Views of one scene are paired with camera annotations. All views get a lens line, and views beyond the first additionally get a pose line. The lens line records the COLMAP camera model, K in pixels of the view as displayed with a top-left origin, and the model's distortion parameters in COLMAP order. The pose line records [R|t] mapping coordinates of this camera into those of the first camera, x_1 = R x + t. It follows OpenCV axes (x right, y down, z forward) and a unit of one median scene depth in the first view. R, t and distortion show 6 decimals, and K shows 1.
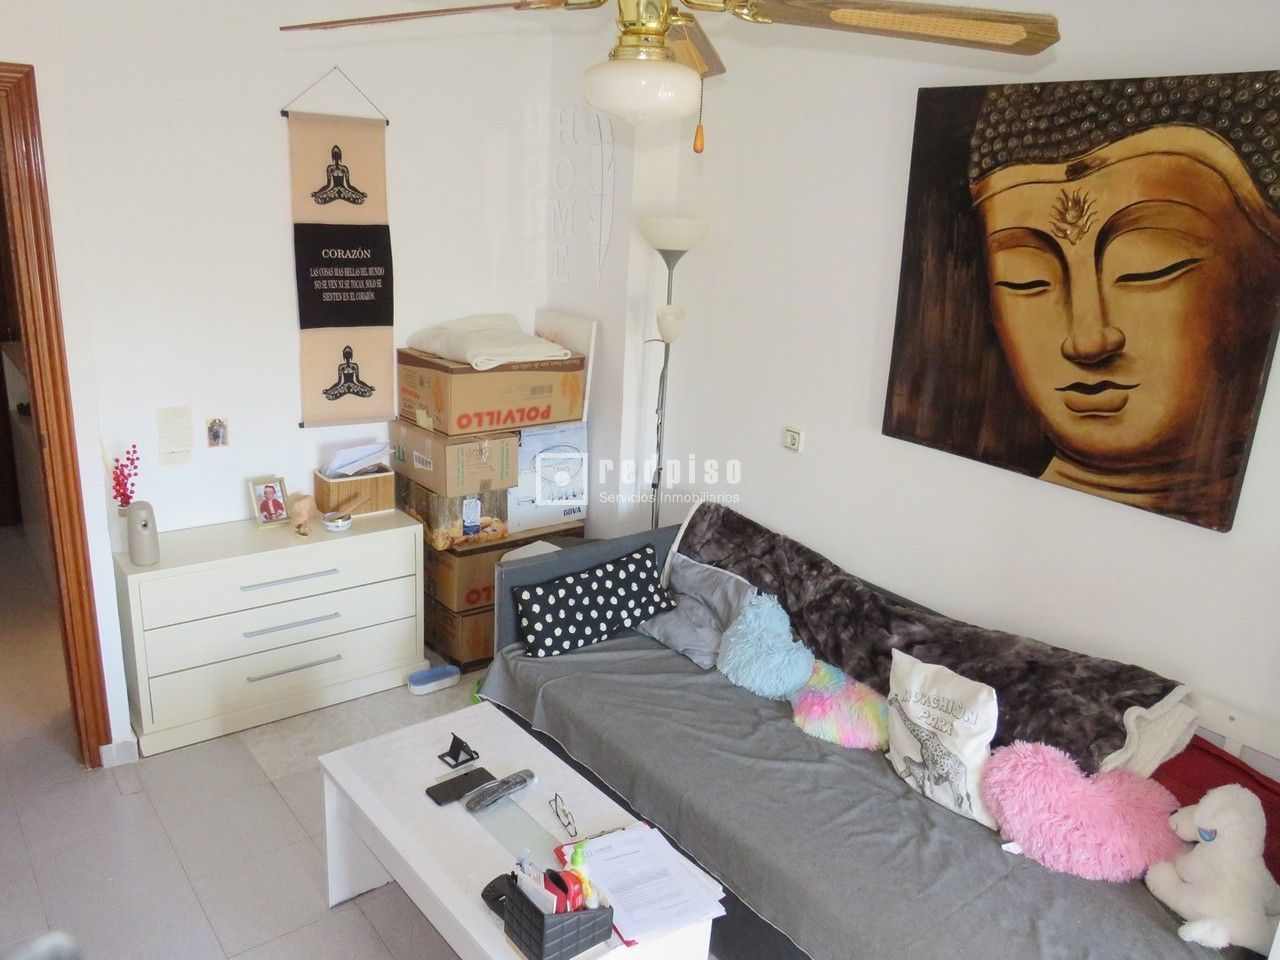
lens RADIAL K [[961.5, 0, 652.2], [0, 961.5, 478.5], [0, 0, 1]] dist [-0.024502, 0.026898]
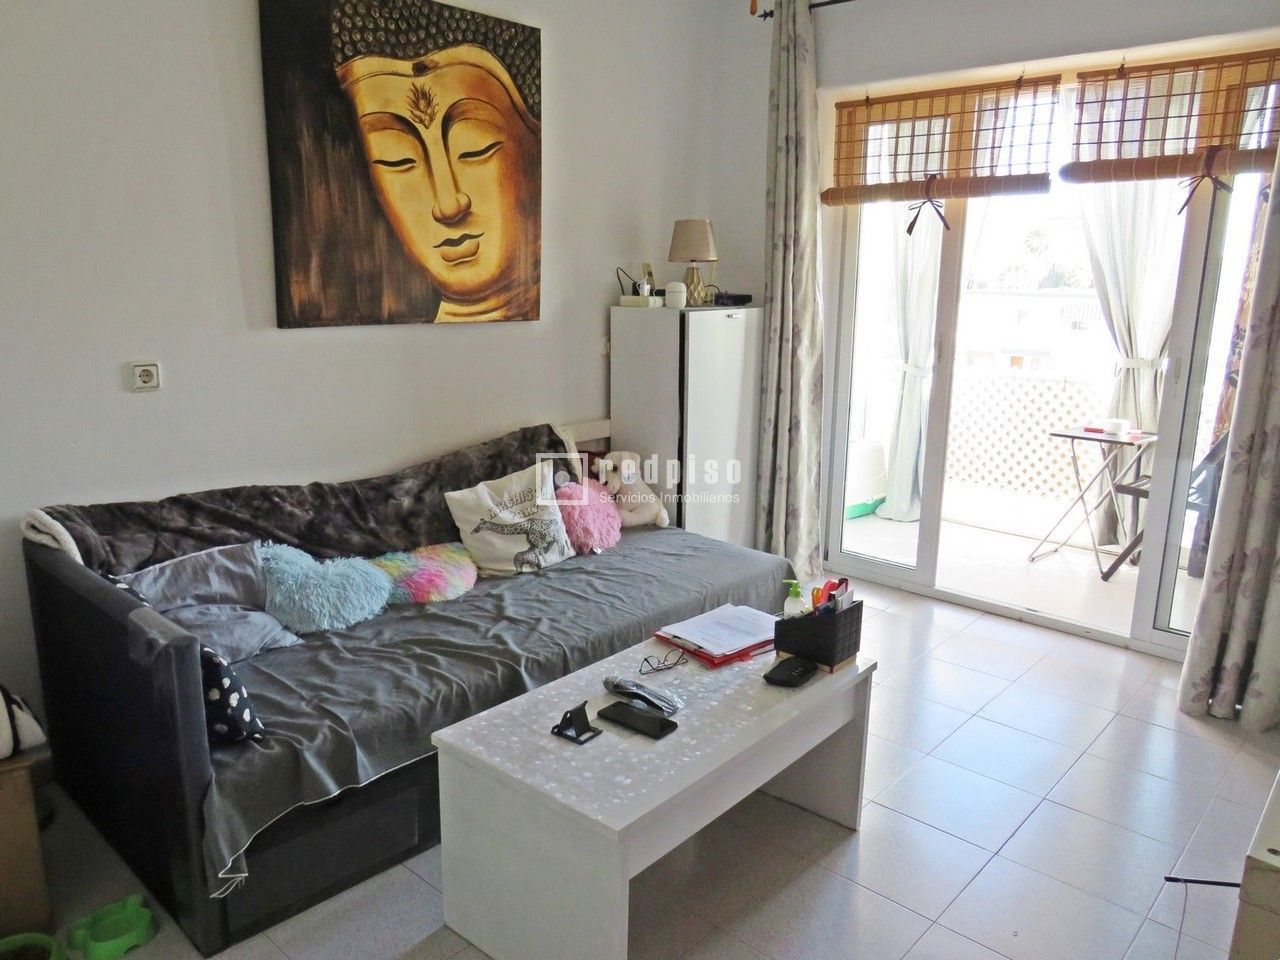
lens RADIAL K [[940.8, 0, 639.8], [0, 940.8, 473.3], [0, 0, 1]] dist [-0.026128, 0.010739]
pose [[-0.151210, -0.266523, 0.951893, -0.885642], [0.263259, 0.917330, 0.298665, -0.119633], [-0.952801, 0.295756, -0.068545, 0.932182]]
